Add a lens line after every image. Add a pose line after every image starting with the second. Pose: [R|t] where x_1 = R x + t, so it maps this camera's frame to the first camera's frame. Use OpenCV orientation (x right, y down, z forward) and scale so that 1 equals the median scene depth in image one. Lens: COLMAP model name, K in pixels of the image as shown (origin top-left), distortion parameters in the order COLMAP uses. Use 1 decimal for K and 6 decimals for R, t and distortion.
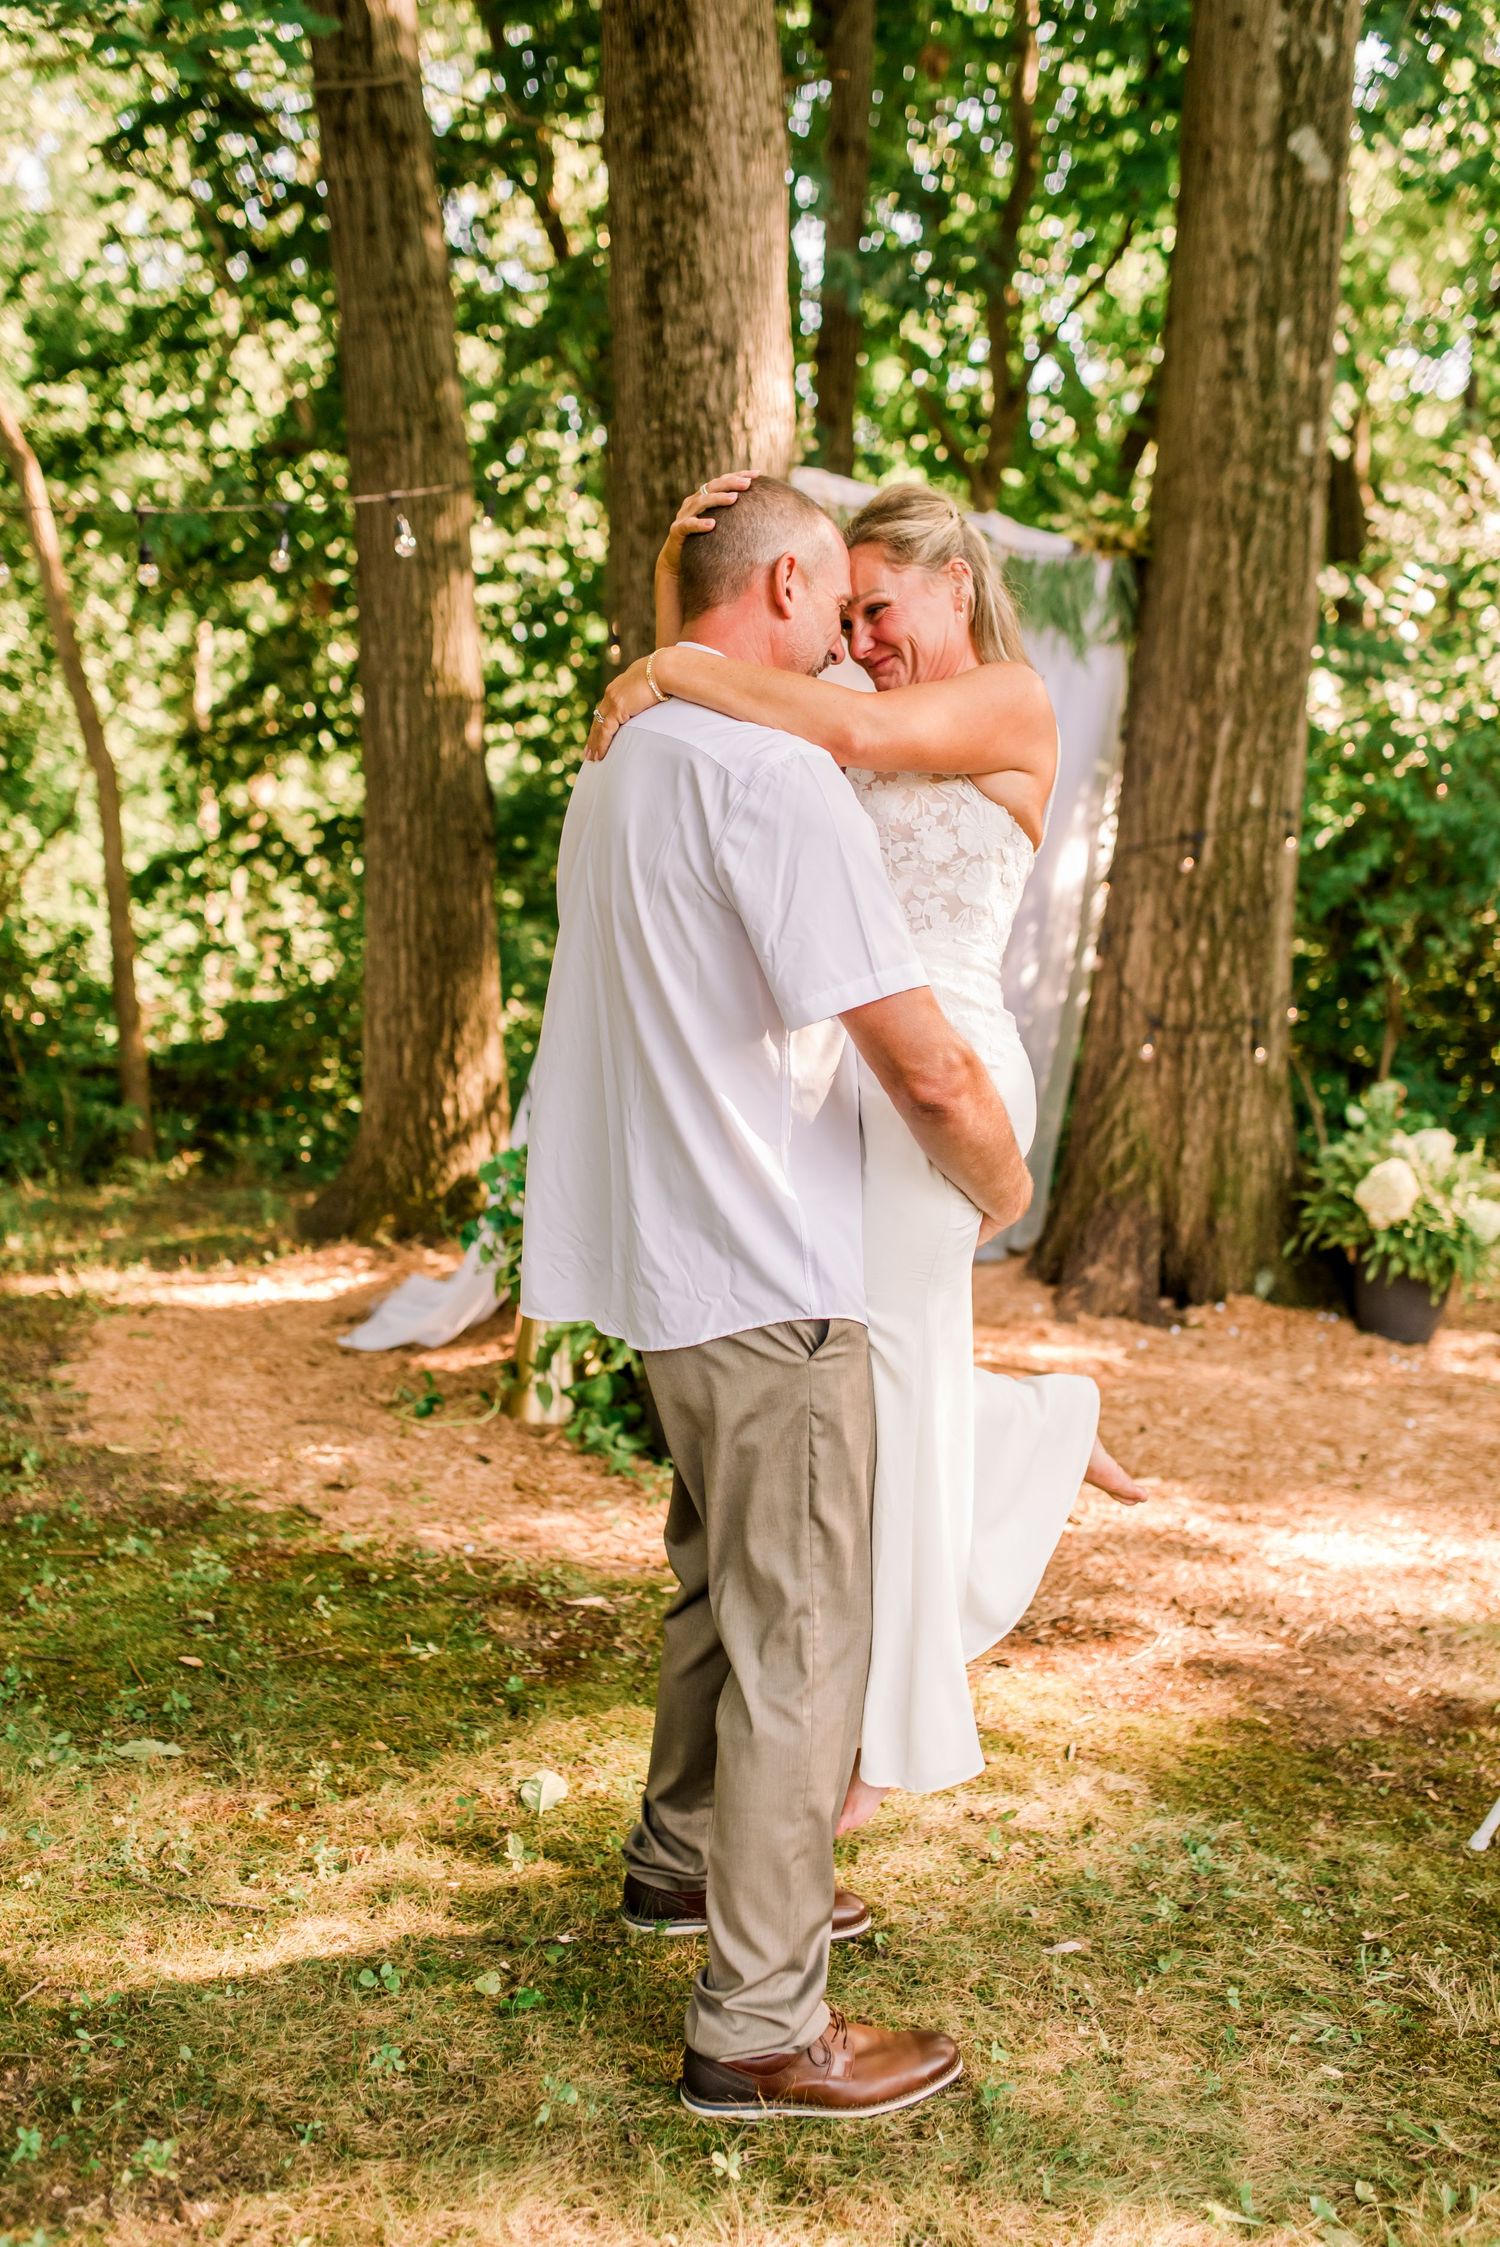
lens RADIAL K [[2142.1, 0, 750.0], [0, 2142.1, 1123.5], [0, 0, 1]] dist [-0.008008, 0.025753]
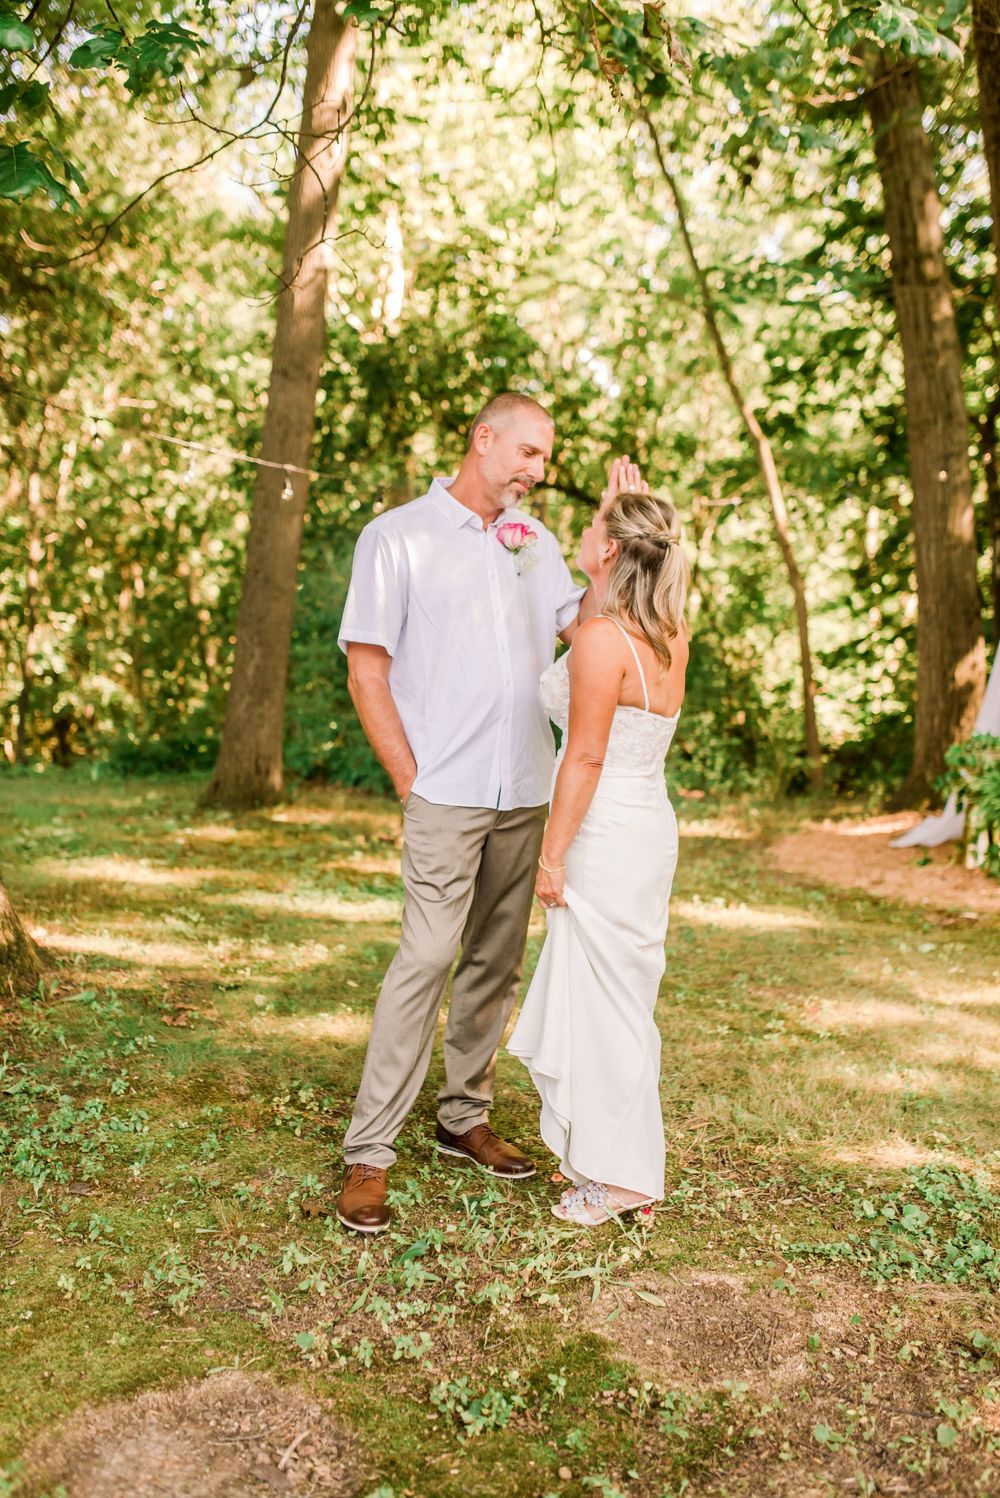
lens RADIAL K [[1428.0, 0, 500.0], [0, 1428.0, 749.0], [0, 0, 1]] dist [-0.008008, 0.025753]
pose [[0.871734, -0.011579, -0.489842, 0.154632], [-0.014388, 0.998685, -0.049213, 0.073066], [0.489768, 0.049948, 0.870421, -0.416444]]
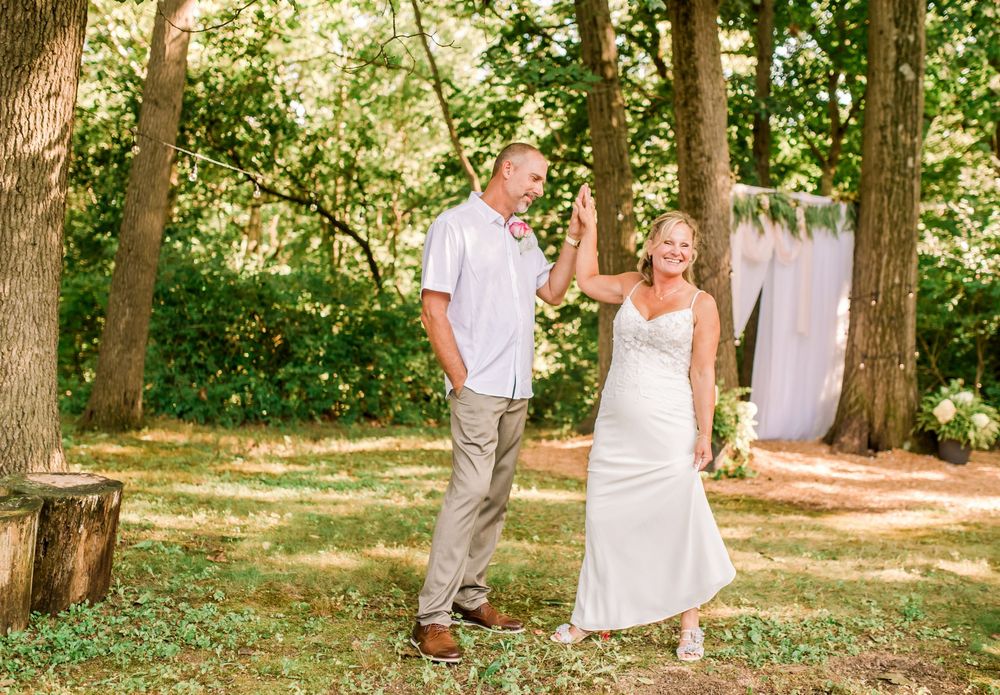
lens RADIAL K [[1086.8, 0, 530.4], [0, 1086.8, 350.9], [0, 0, 1]] dist [-0.005362, -0.005640]
pose [[0.977594, -0.015044, -0.209959, 0.052925], [-0.006726, 0.994701, -0.102589, 0.103755], [0.210390, 0.101703, 0.972313, -0.565093]]
